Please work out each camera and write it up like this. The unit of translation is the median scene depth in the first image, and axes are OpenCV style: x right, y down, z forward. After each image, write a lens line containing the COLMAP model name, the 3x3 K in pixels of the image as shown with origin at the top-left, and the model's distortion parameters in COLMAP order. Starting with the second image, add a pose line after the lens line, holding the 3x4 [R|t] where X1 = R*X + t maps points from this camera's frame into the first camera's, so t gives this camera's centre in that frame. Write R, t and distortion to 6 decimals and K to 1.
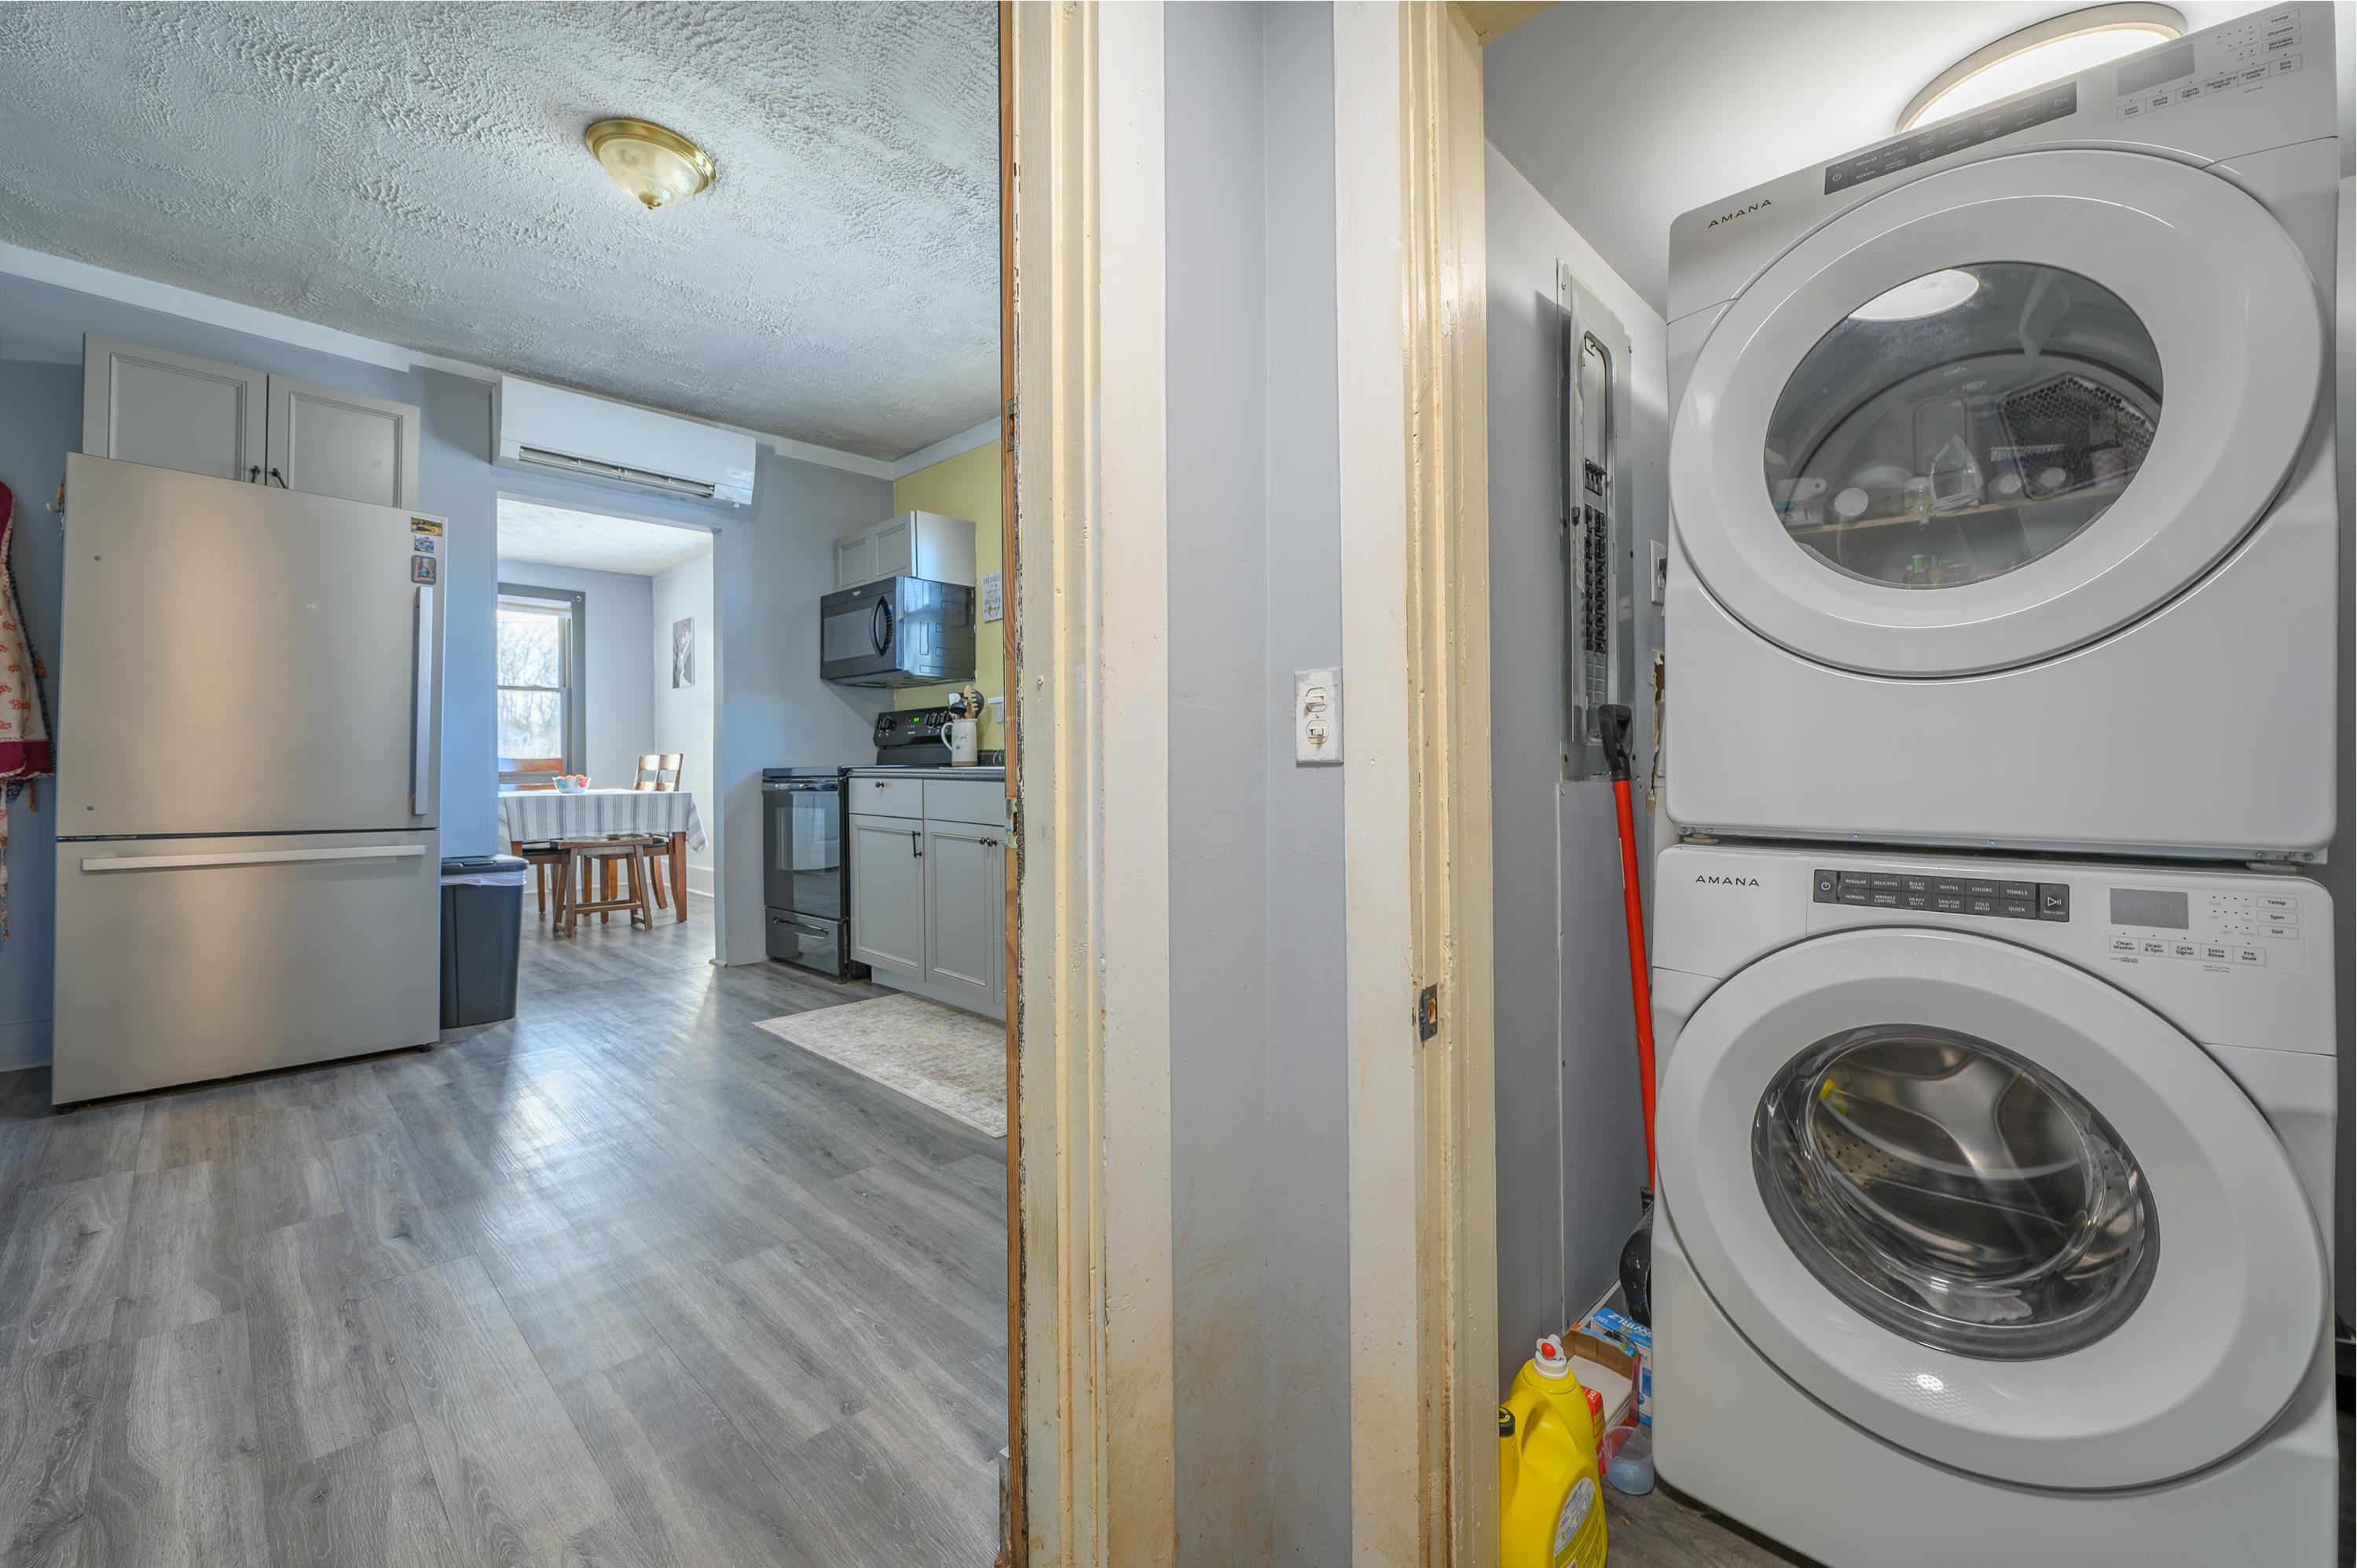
lens RADIAL K [[945.7, 0, 1228.4], [0, 945.7, 769.5], [0, 0, 1]] dist [-0.002481, 0.000514]
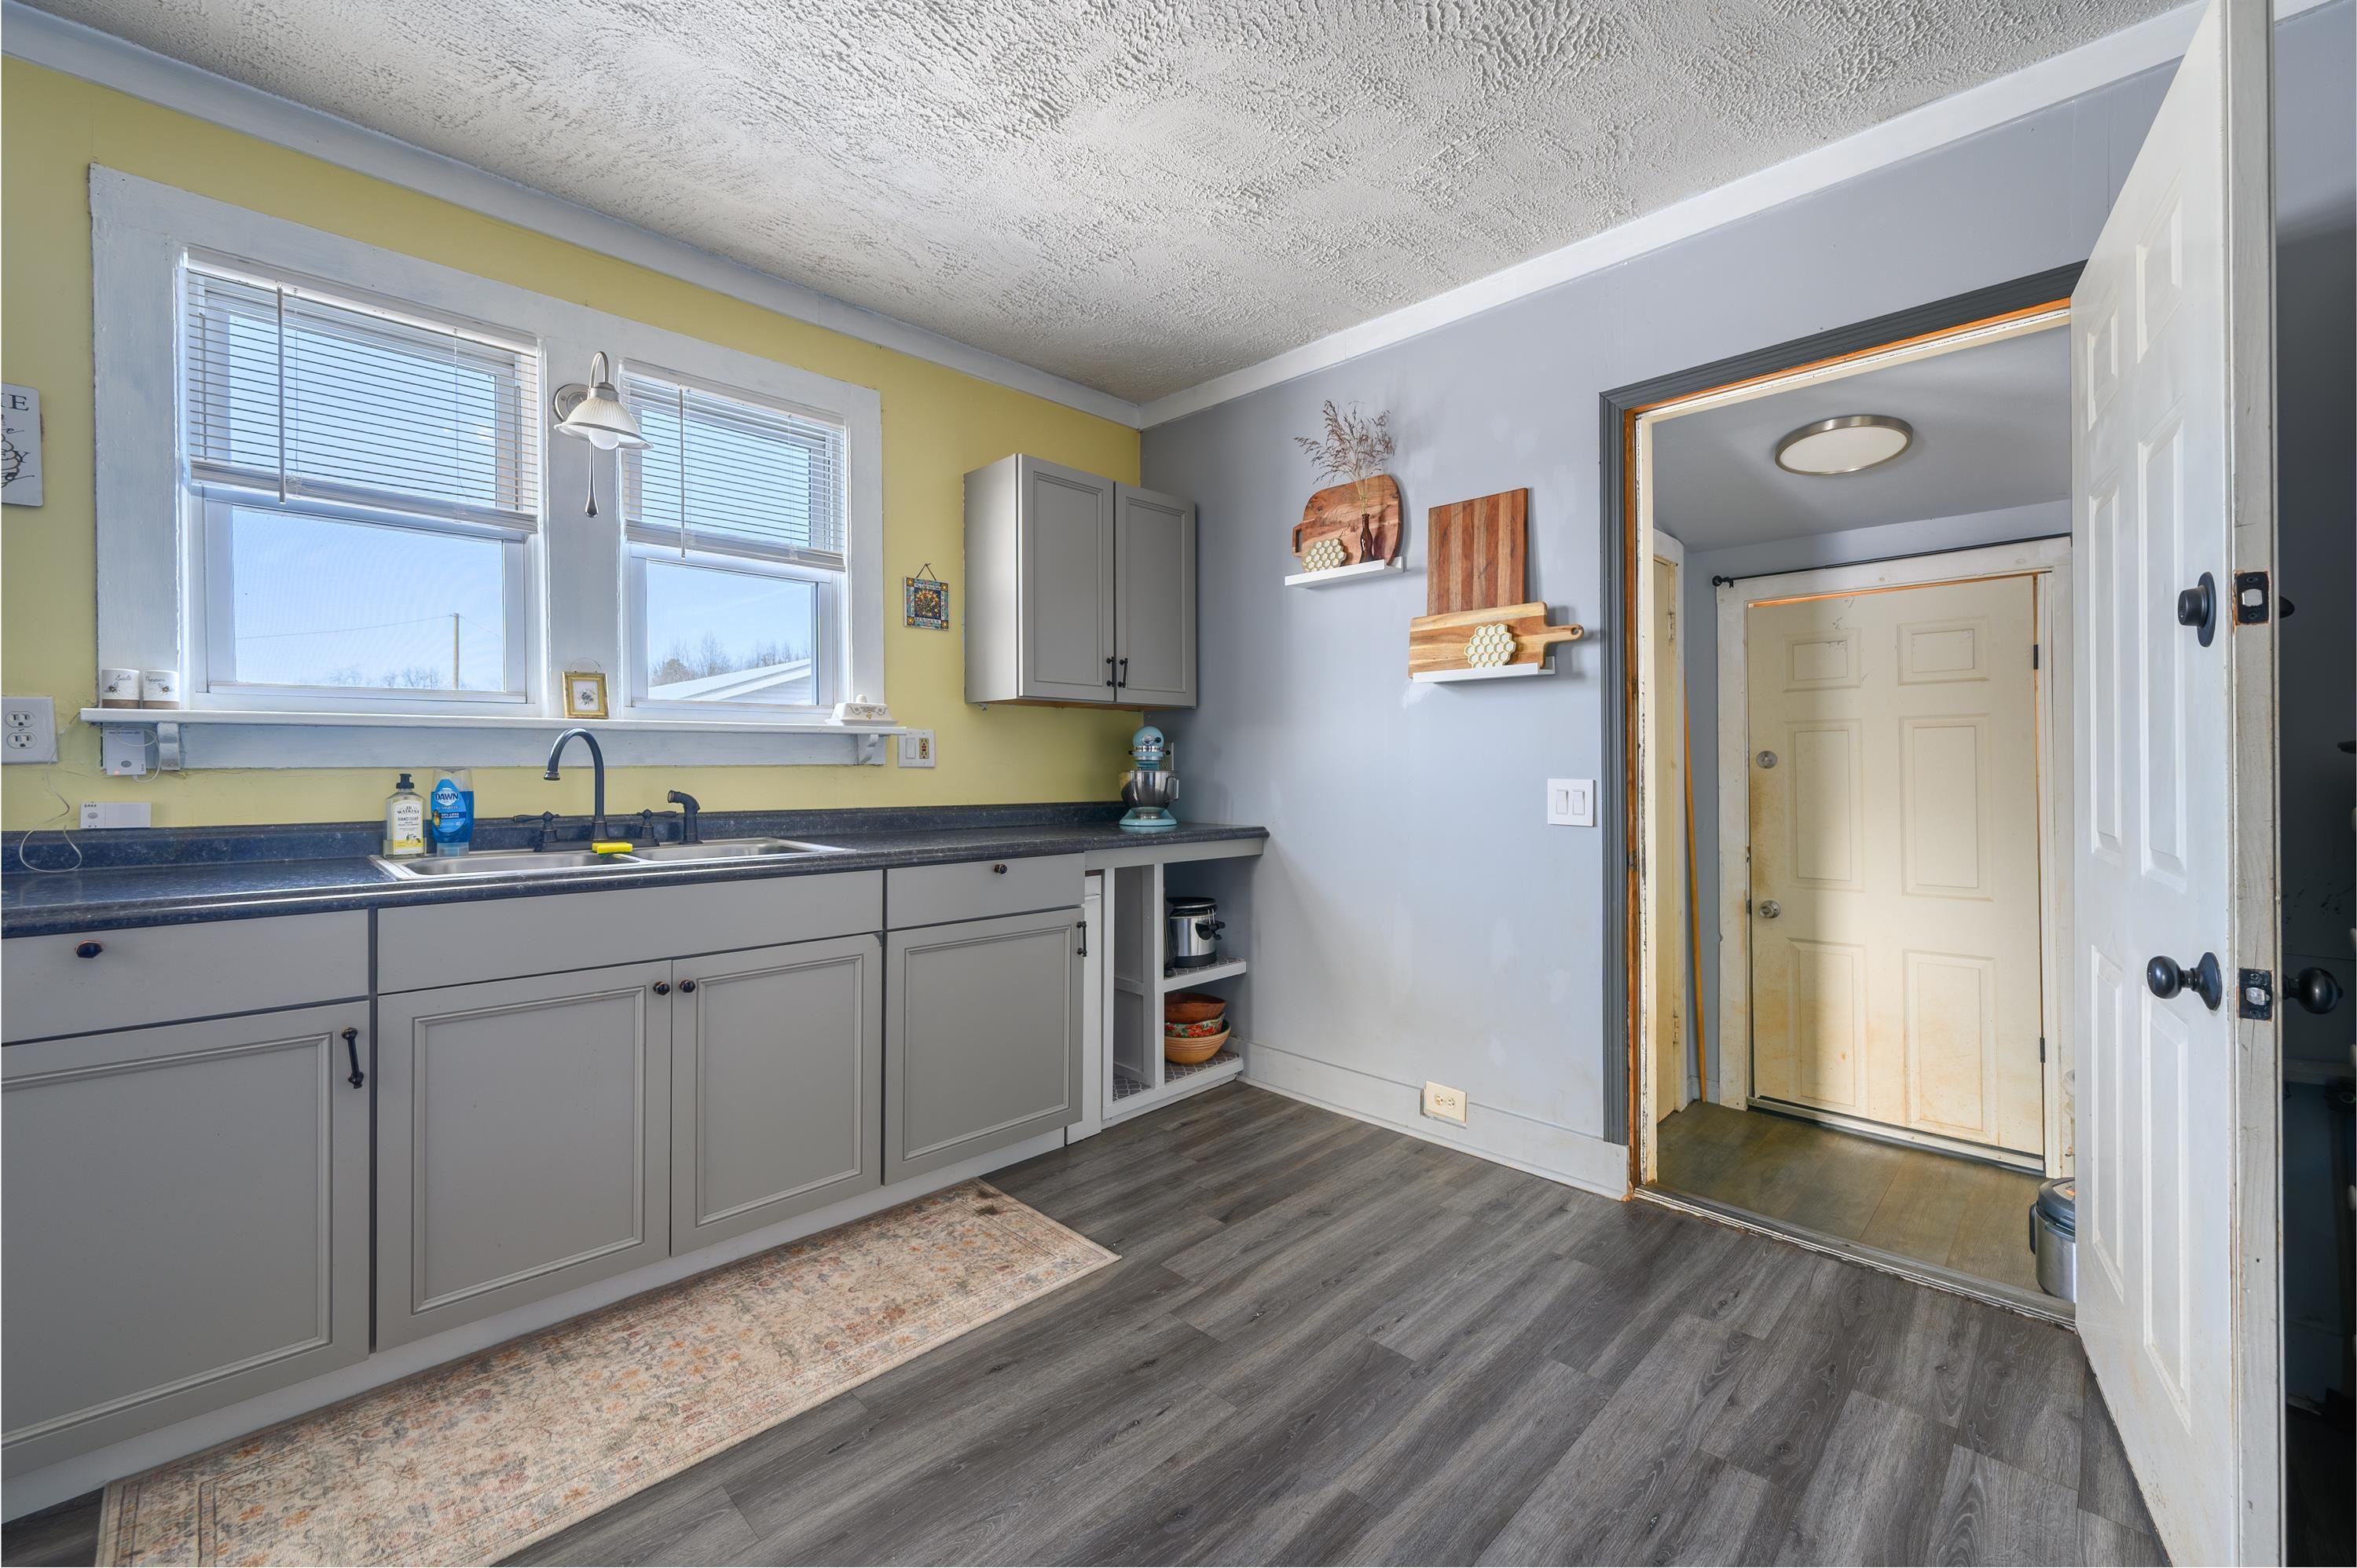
lens RADIAL K [[939.8, 0, 1223.4], [0, 939.8, 781.2], [0, 0, 1]] dist [0.000397, -0.000179]
pose [[0.025505, -0.014056, 0.999576, -1.150738], [0.005501, 0.999888, 0.013920, -0.082338], [-0.999660, 0.005144, 0.025580, 0.882693]]
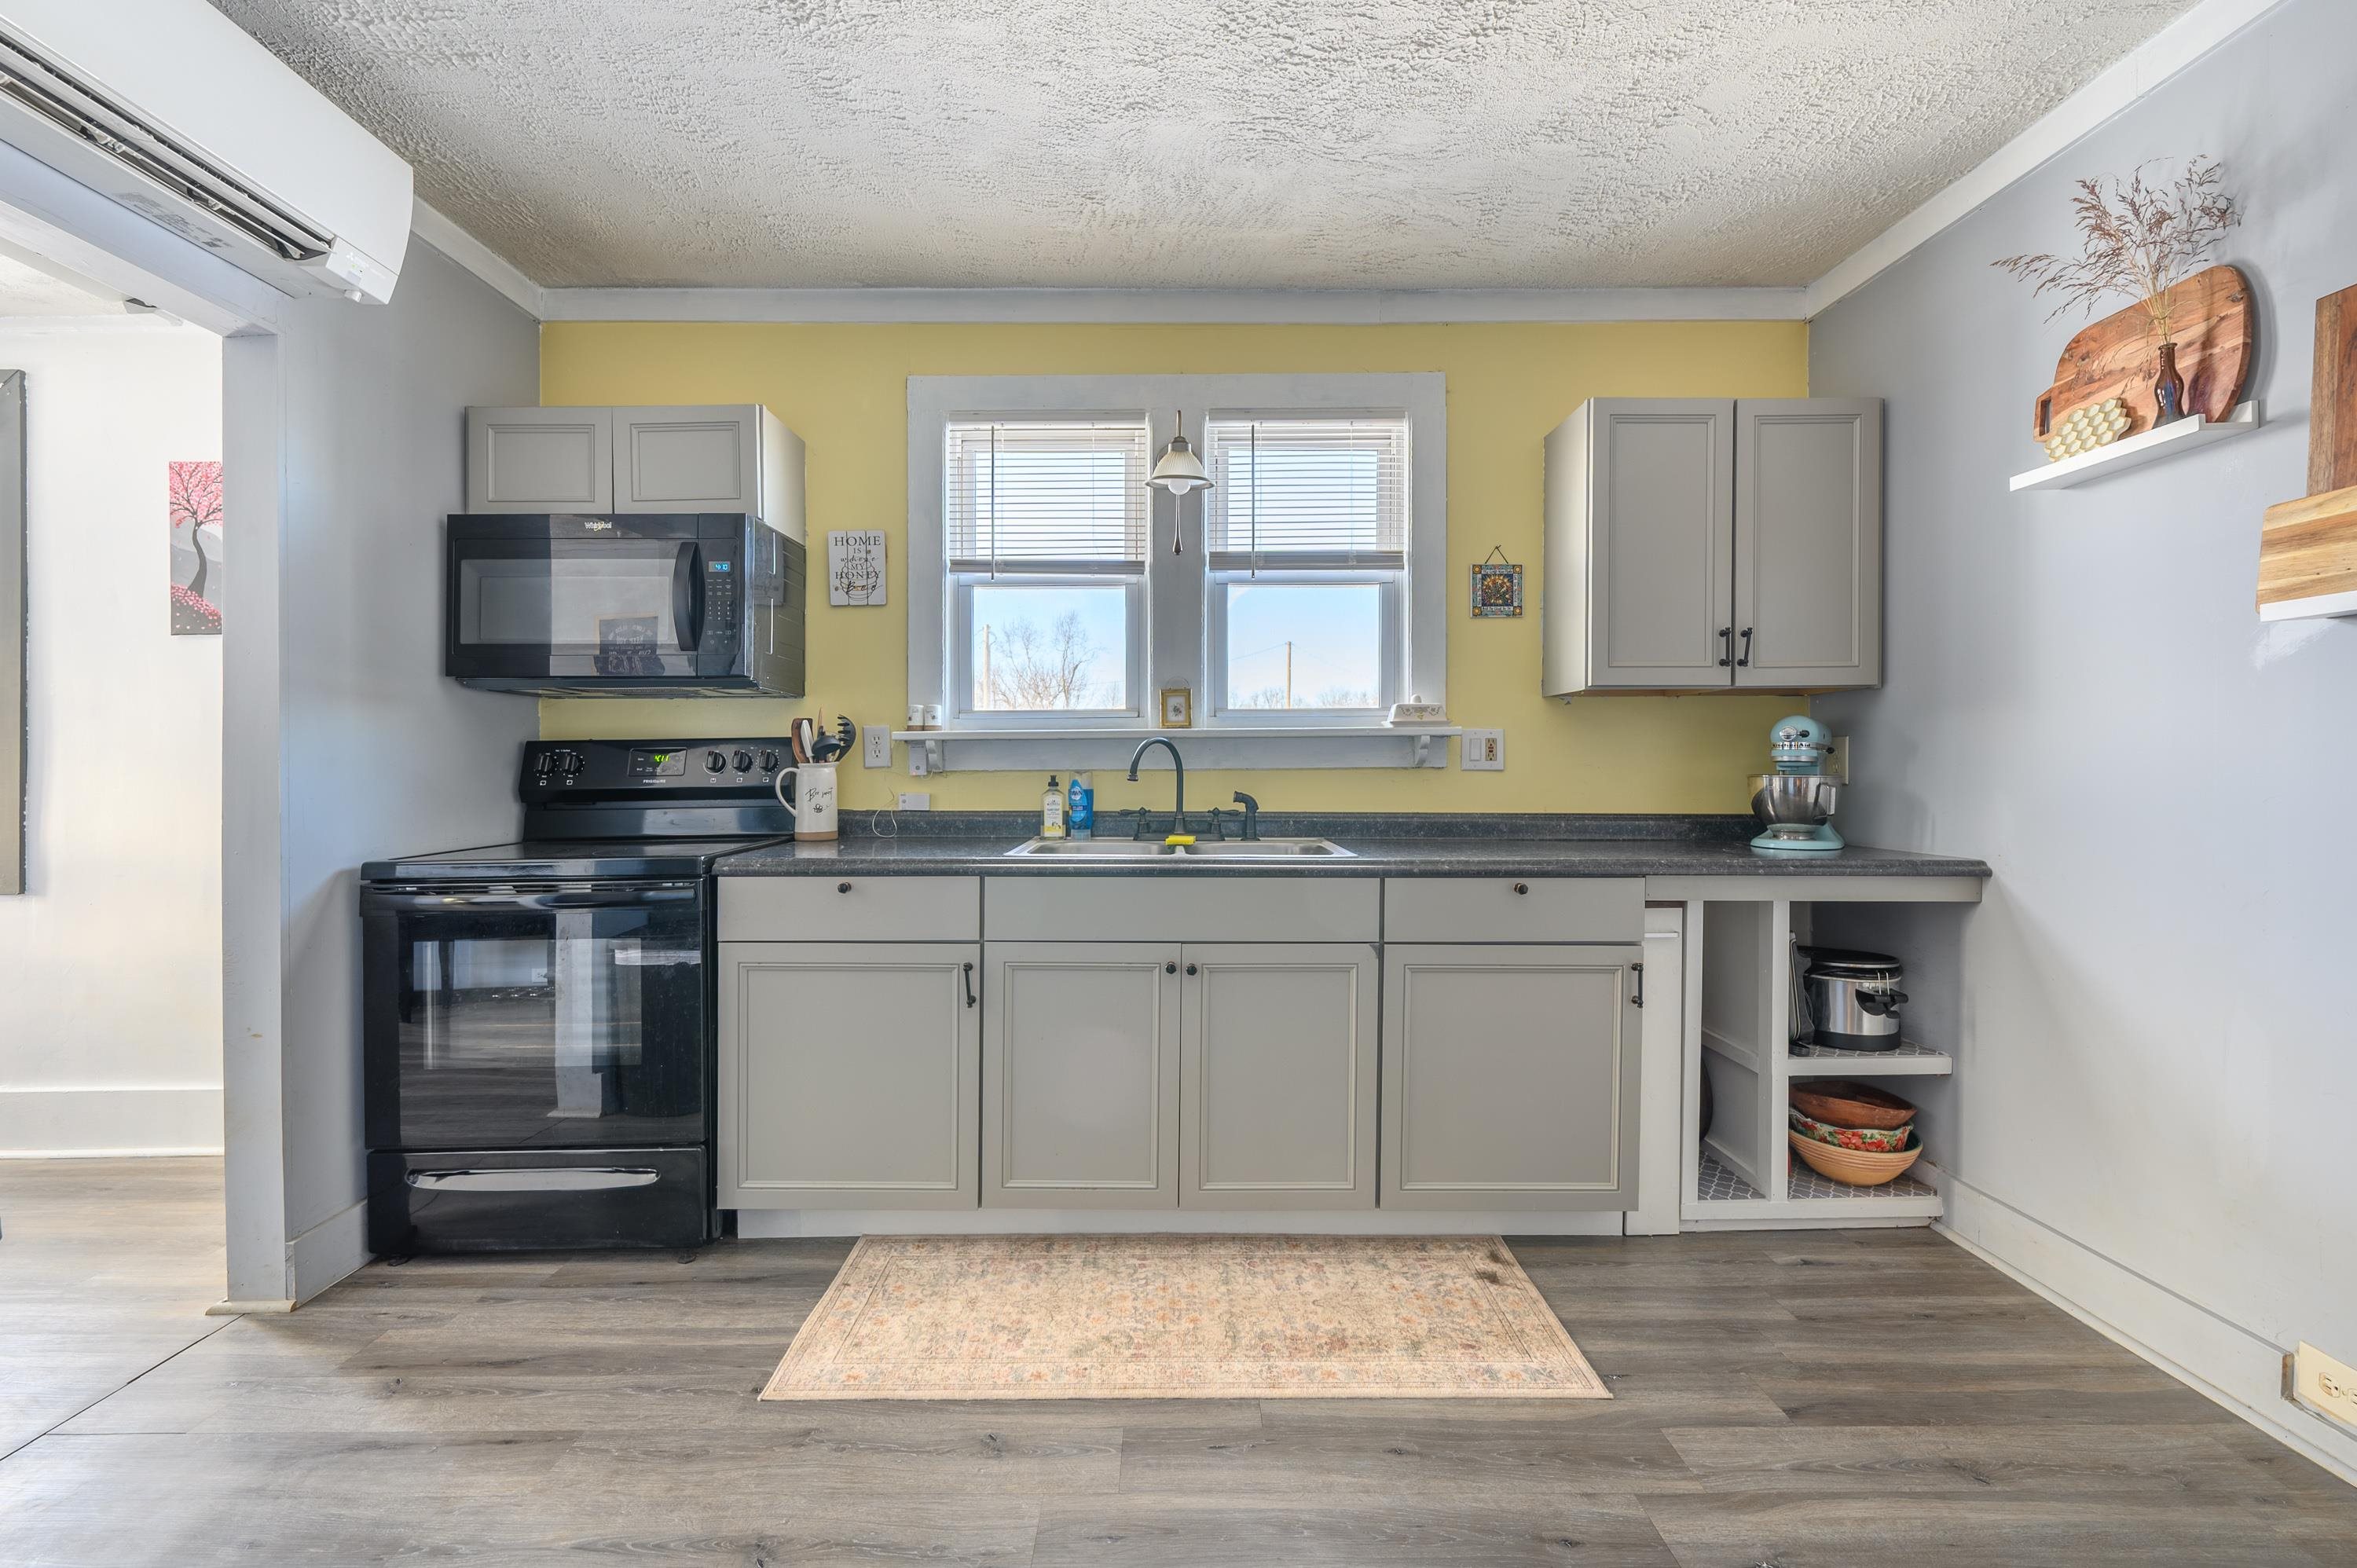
lens RADIAL K [[984.1, 0, 1178.5], [0, 984.1, 784.0], [0, 0, 1]] dist [-0.001291, -0.000401]
pose [[0.733983, -0.010300, 0.679090, -0.993971], [0.002764, 0.999922, 0.012178, -0.084570], [-0.679162, -0.007062, 0.733954, 0.685470]]
